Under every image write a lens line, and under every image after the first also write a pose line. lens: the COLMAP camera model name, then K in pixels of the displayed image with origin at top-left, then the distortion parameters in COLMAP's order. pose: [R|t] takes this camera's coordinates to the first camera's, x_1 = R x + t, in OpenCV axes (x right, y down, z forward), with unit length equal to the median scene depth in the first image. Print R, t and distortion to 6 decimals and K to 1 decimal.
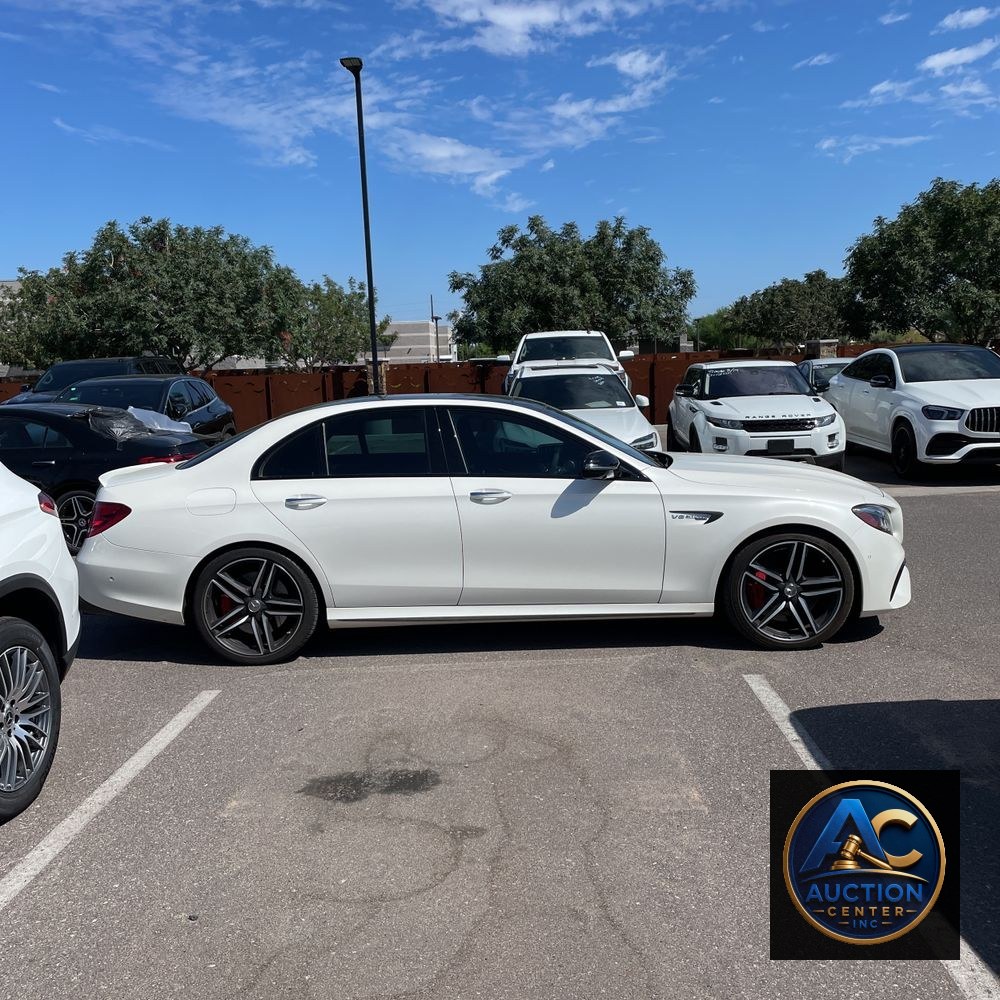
lens RADIAL K [[1014.6, 0, 500.0], [0, 1014.6, 500.0], [0, 0, 1]] dist [0.105523, -0.125431]
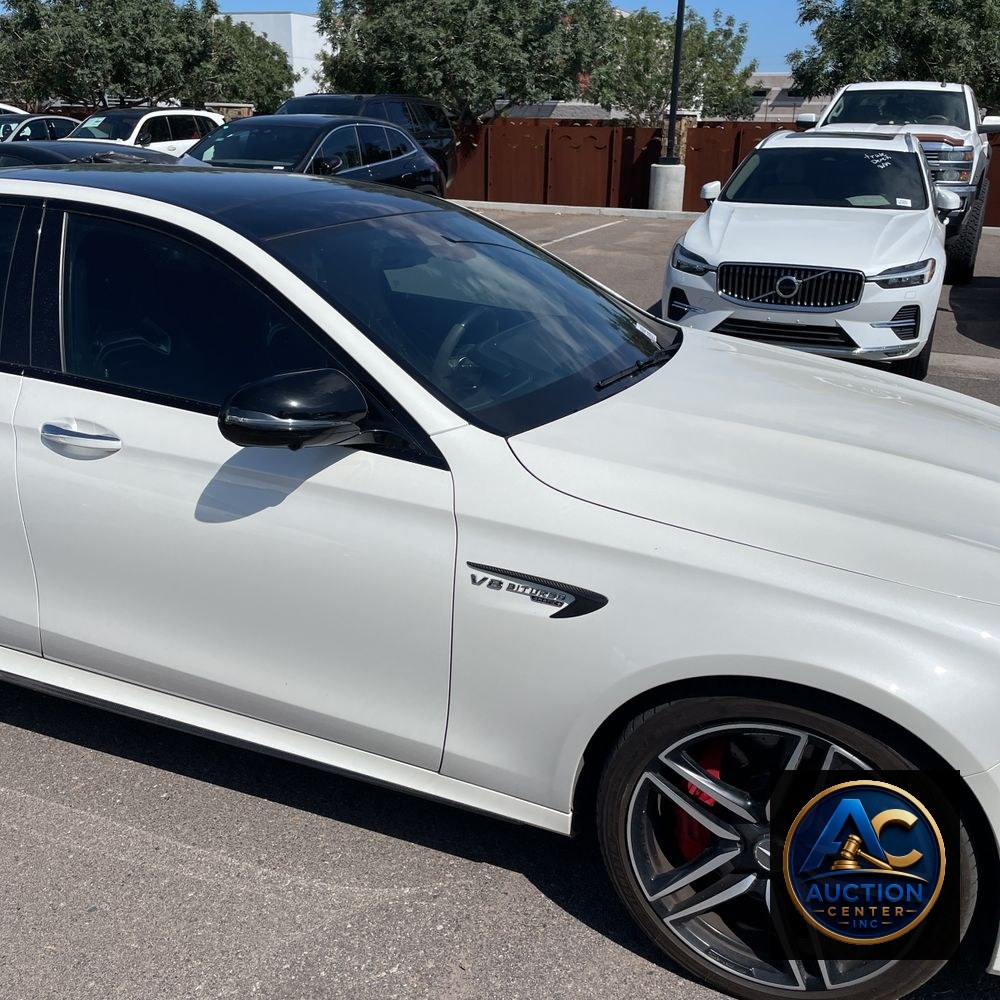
lens RADIAL K [[1026.4, 0, 500.7], [0, 1026.4, 478.6], [0, 0, 1]] dist [0.100116, -0.135927]
pose [[0.927426, 0.174201, -0.330961, 0.070788], [-0.104419, 0.970319, 0.218123, -0.023962], [0.359135, -0.167734, 0.918089, 0.162163]]
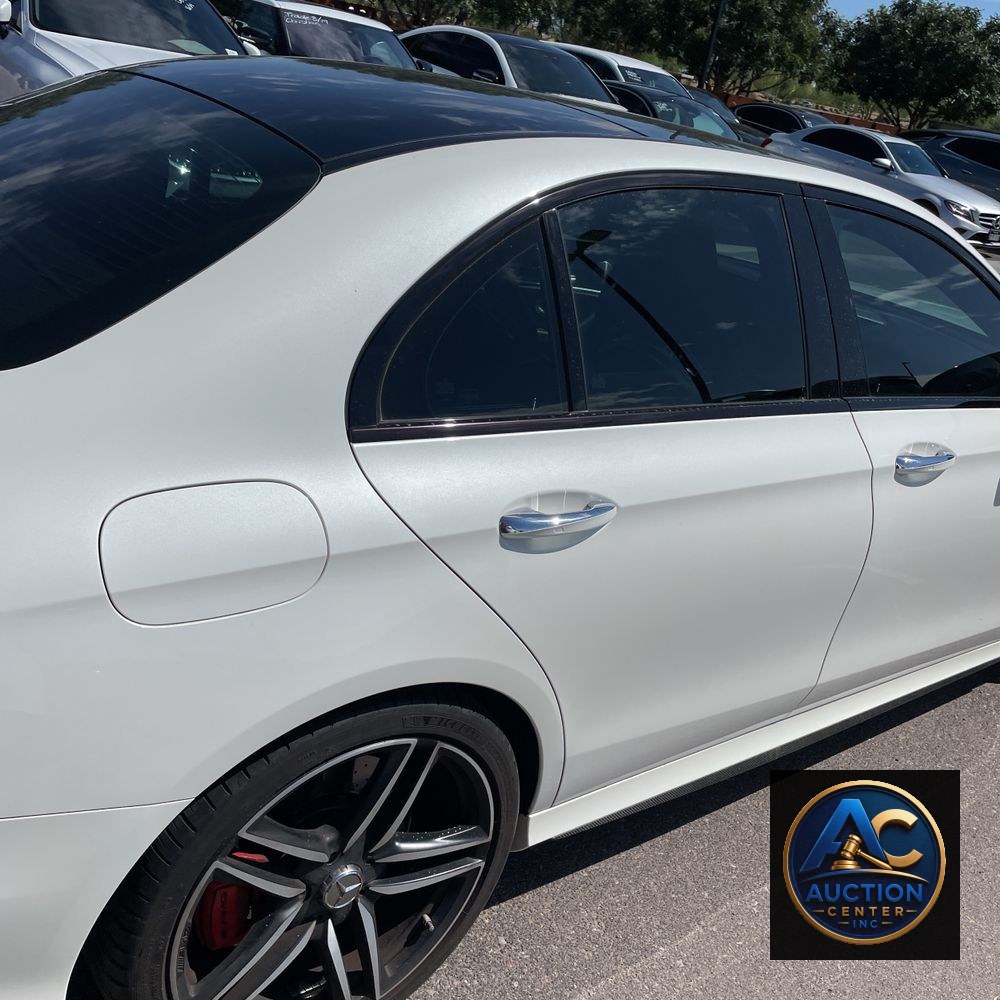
lens RADIAL K [[1014.6, 0, 500.0], [0, 1014.6, 500.0], [0, 0, 1]] dist [0.105523, -0.125431]
pose [[0.772329, -0.080884, 0.630052, -0.092890], [-0.130676, 0.950415, 0.282196, -0.019455], [-0.621636, -0.300281, 0.723464, 0.200392]]
